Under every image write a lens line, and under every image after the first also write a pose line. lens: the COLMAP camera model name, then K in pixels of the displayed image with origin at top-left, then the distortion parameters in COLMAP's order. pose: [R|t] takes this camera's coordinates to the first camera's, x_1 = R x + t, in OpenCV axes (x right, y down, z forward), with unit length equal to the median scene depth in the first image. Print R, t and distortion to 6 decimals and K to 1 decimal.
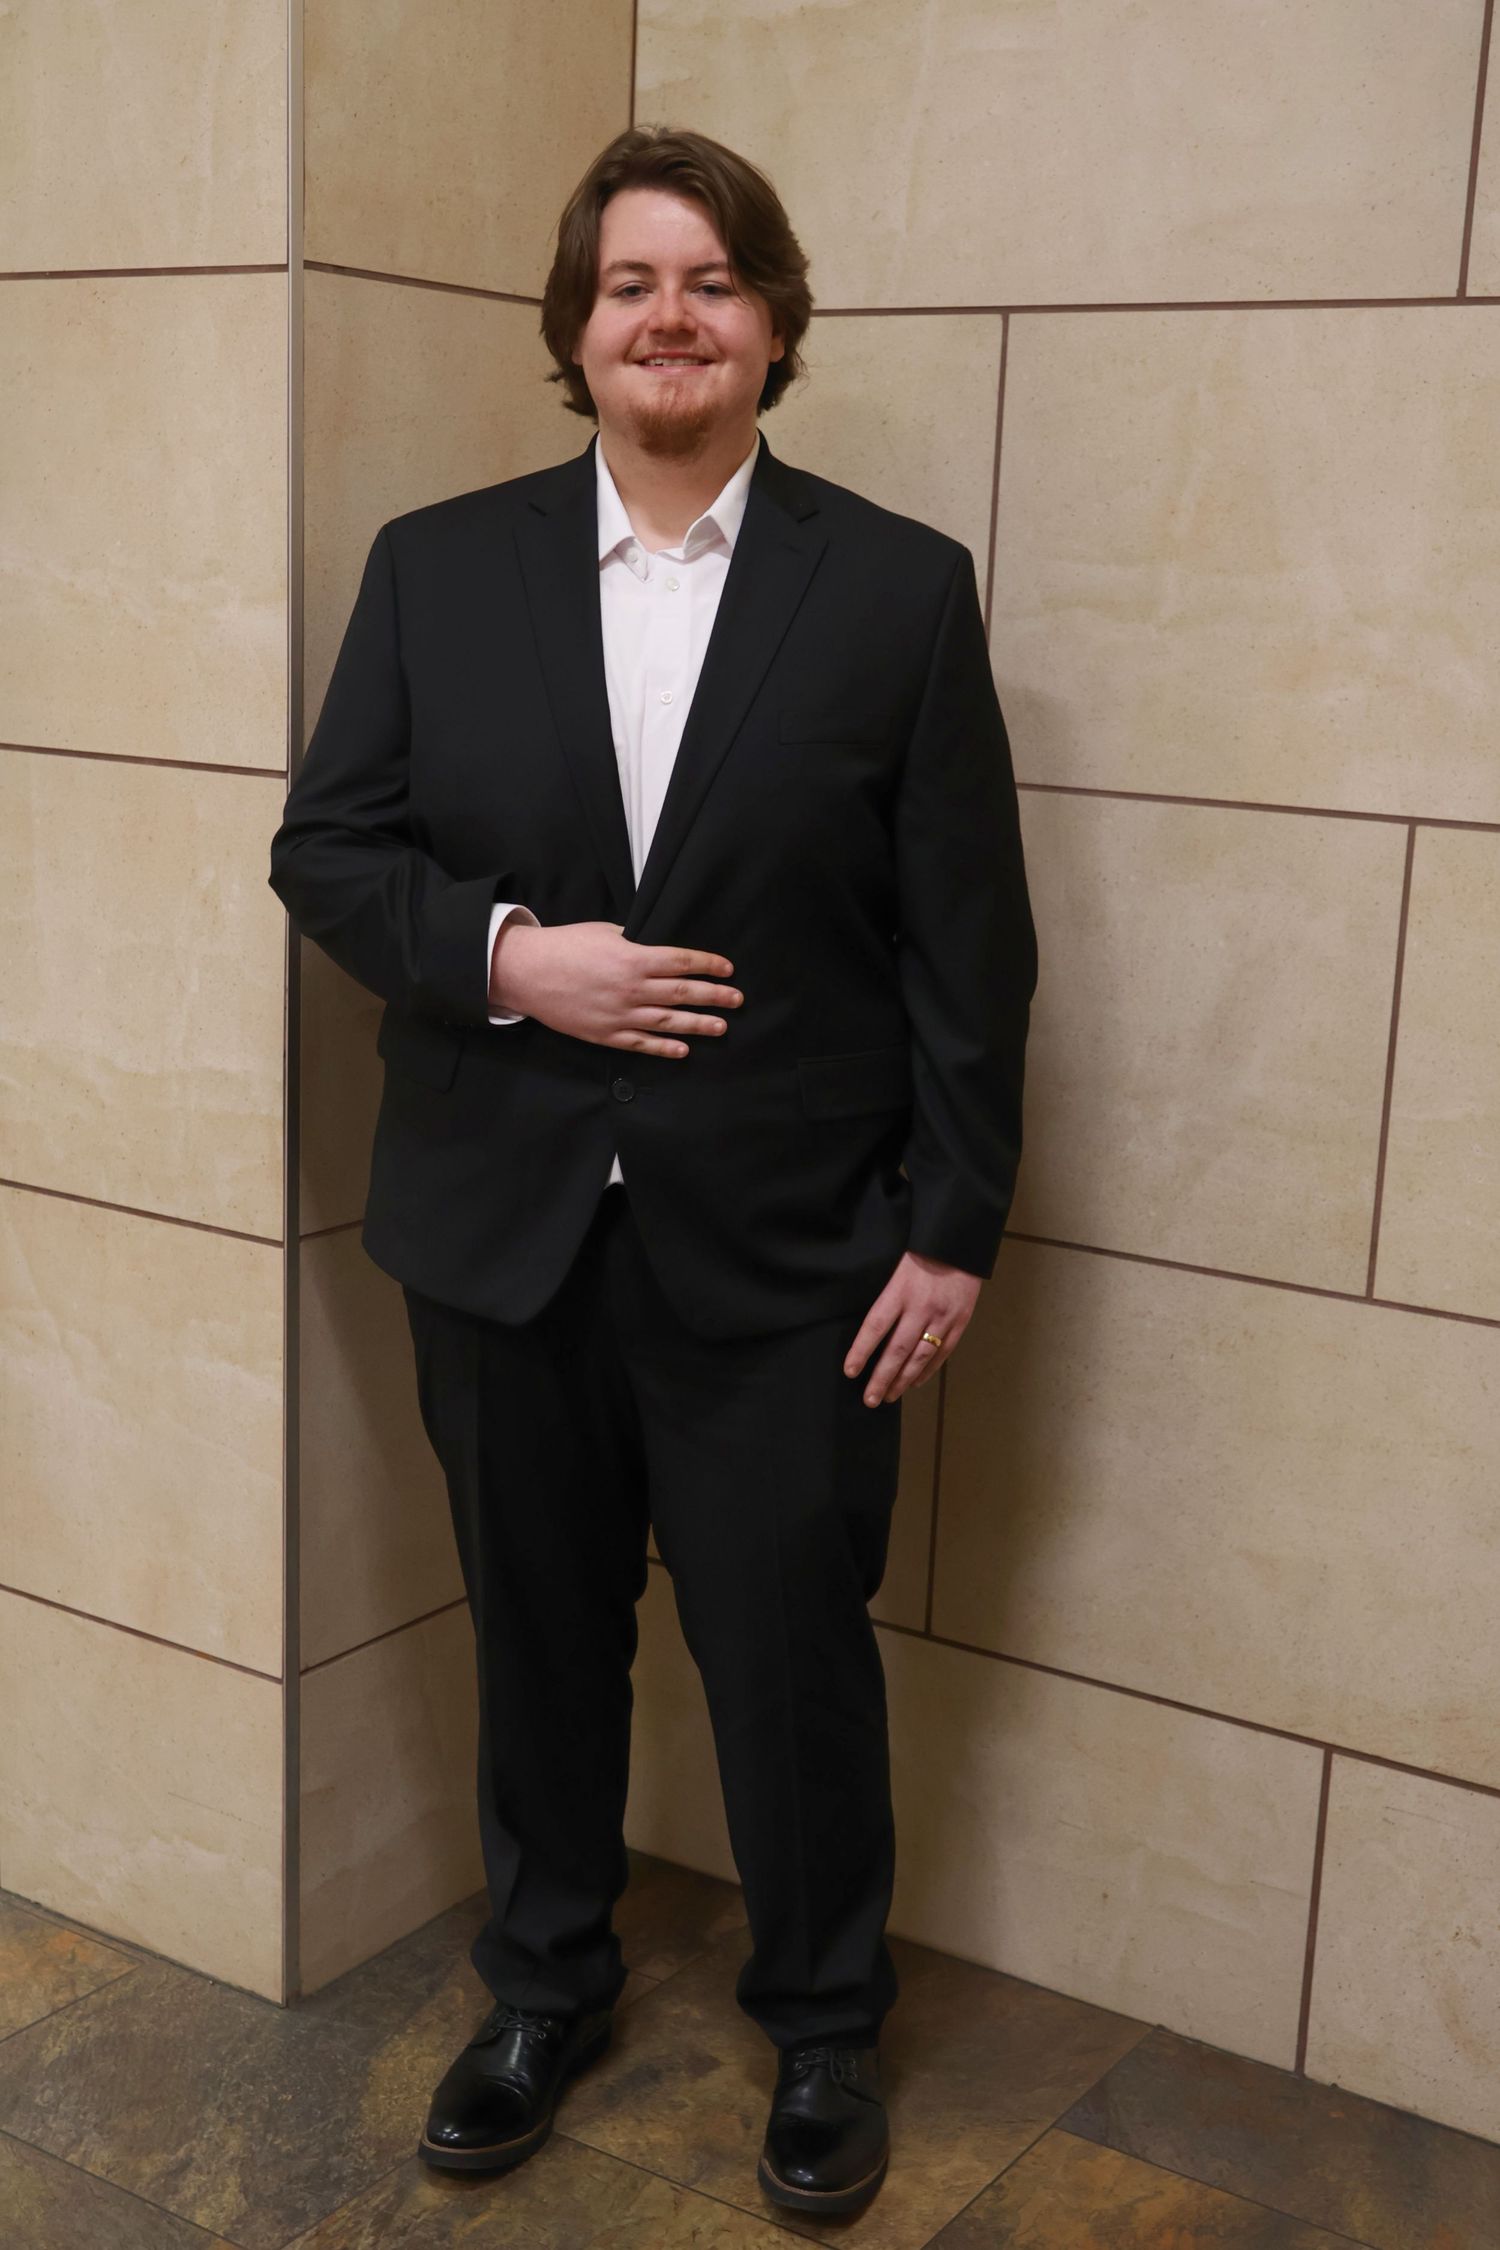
lens RADIAL K [[2758.5, 0, 750.0], [0, 2758.5, 1125.0], [0, 0, 1]] dist [0.010504, -0.001575]
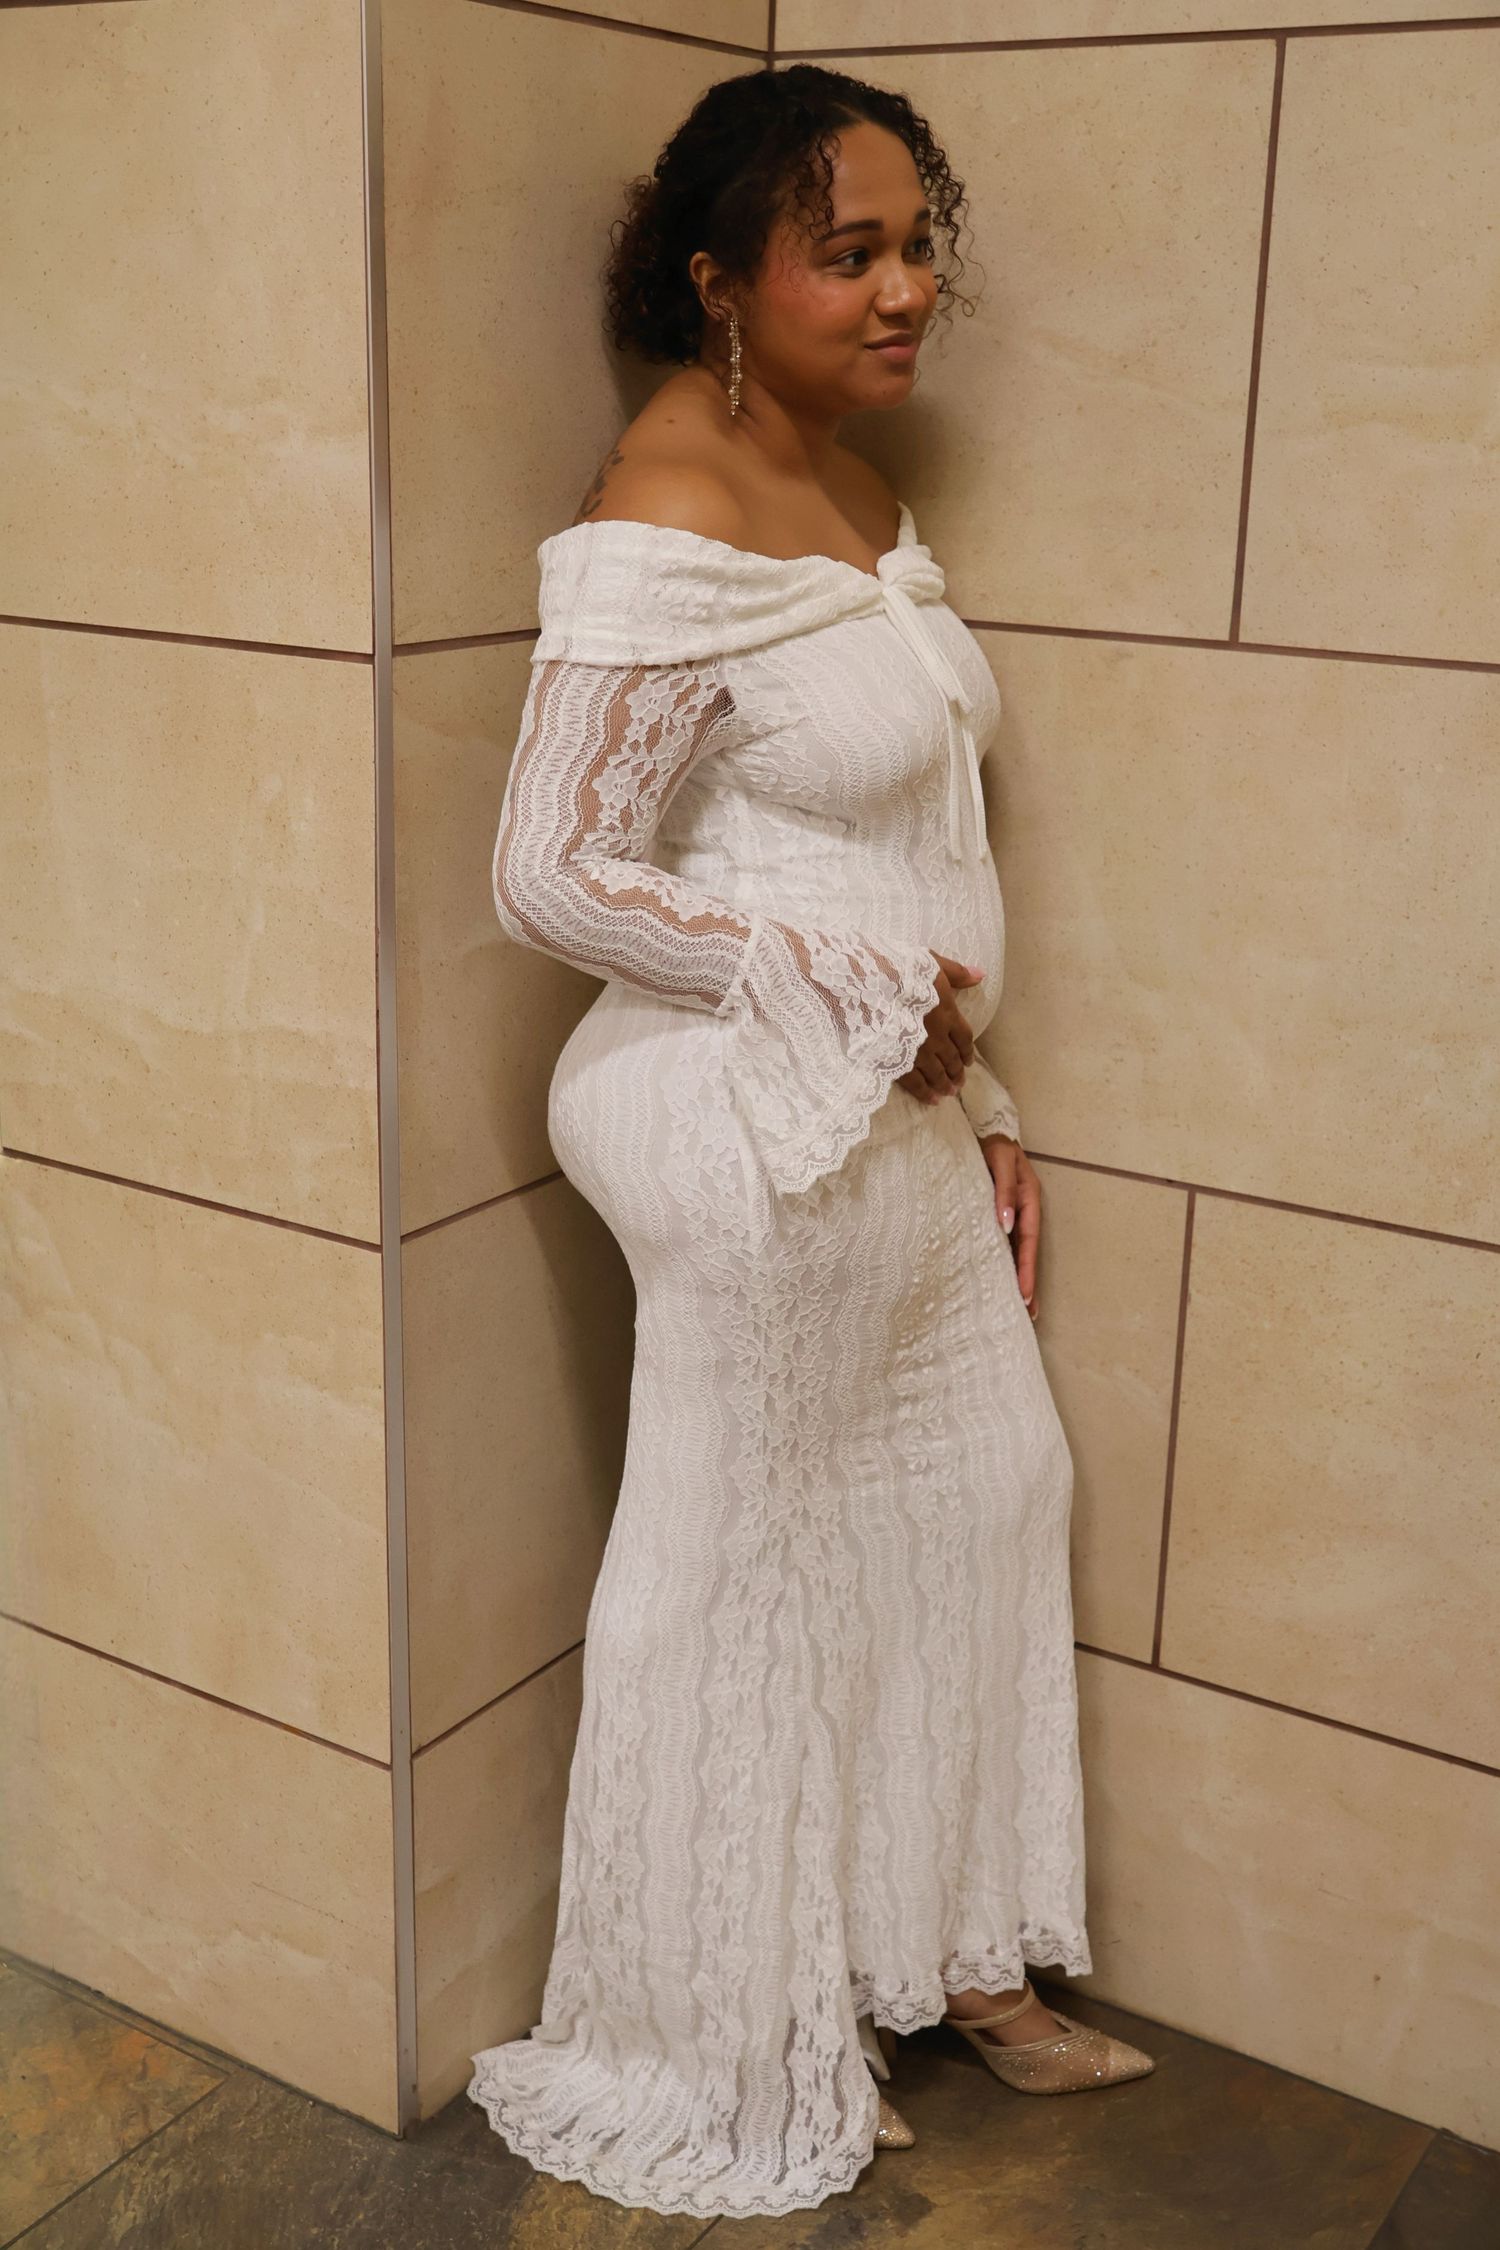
lens RADIAL K [[2737.7, 0, 817.3], [0, 2737.7, 1114.6], [0, 0, 1]] dist [0.003930, 0.043712]
pose [[0.999728, -0.018629, 0.014012, -0.051595], [0.017623, 0.997476, 0.068781, -0.045753], [-0.015258, -0.068515, 0.997533, 0.204161]]
